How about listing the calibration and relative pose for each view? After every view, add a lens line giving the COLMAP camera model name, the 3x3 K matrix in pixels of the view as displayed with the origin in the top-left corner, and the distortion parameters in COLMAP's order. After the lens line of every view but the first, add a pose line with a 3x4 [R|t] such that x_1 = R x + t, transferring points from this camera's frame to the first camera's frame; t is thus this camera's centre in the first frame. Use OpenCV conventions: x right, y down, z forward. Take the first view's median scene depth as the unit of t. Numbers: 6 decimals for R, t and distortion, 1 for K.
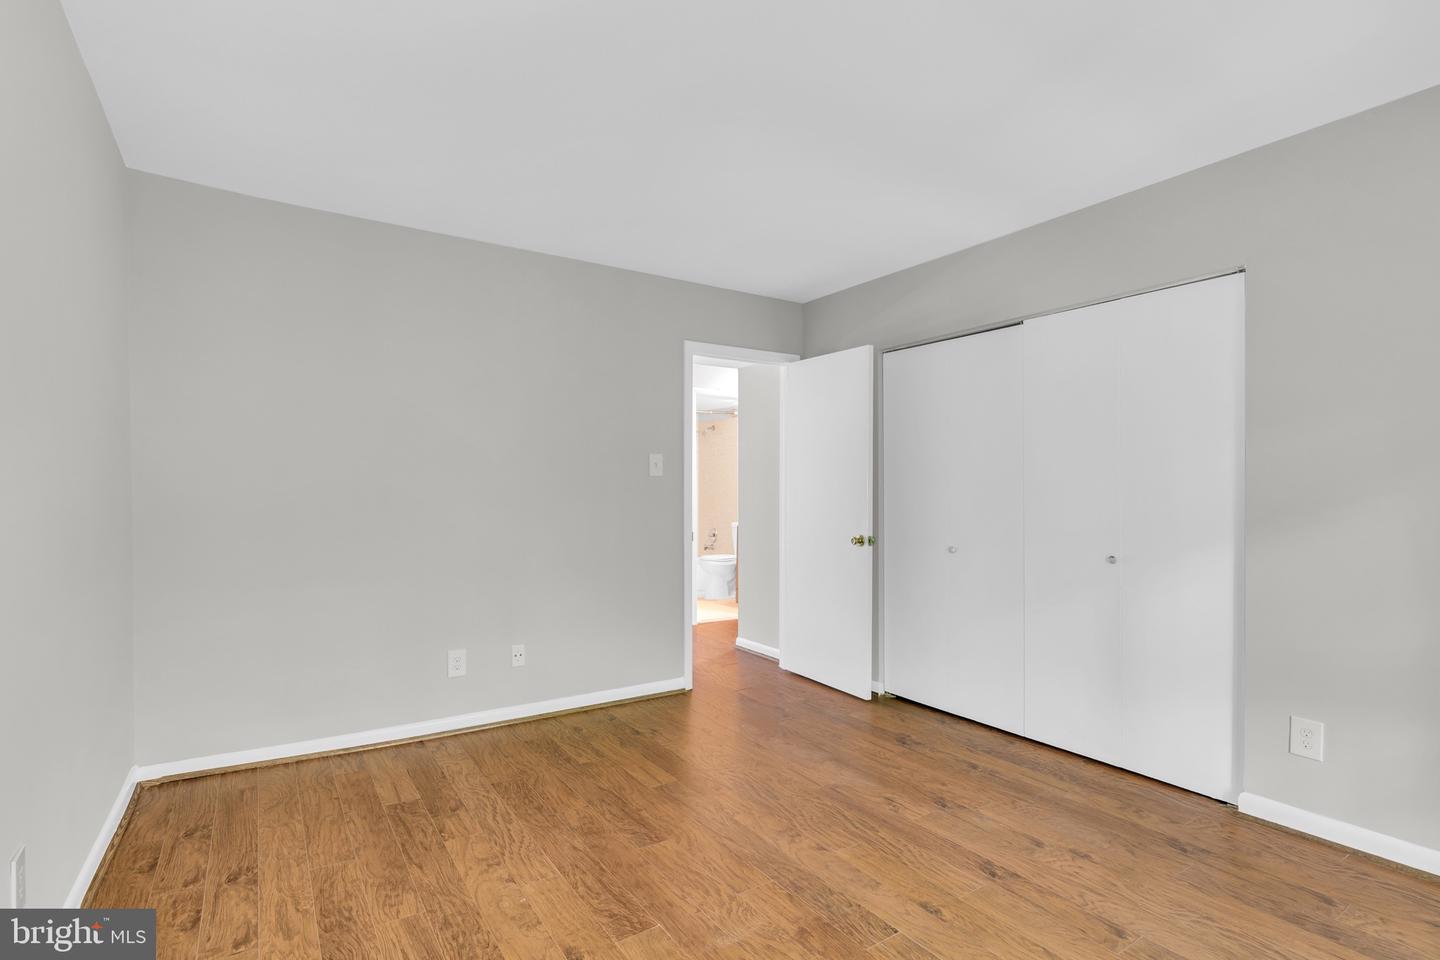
lens RADIAL K [[703.4, 0, 712.0], [0, 703.4, 485.7], [0, 0, 1]] dist [-0.004583, -0.000895]
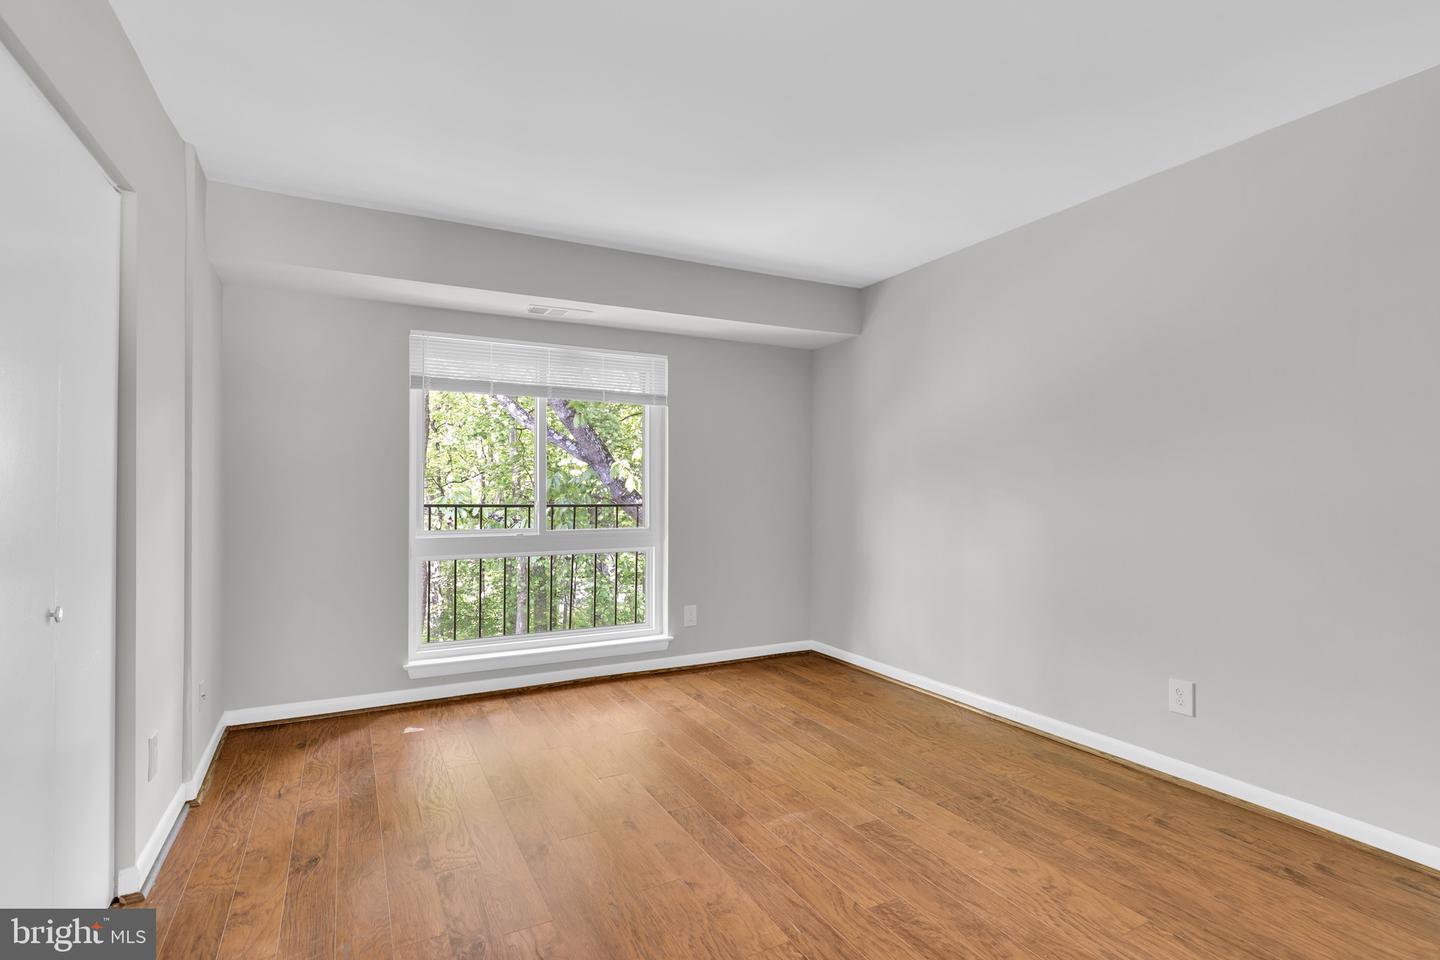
lens RADIAL K [[703.4, 0, 712.0], [0, 703.4, 485.7], [0, 0, 1]] dist [-0.004583, -0.000895]
pose [[-0.995532, -0.004503, 0.094321, 0.050784], [-0.004786, 0.999985, -0.002775, 0.012621], [-0.094307, -0.003214, -0.995538, 2.040213]]
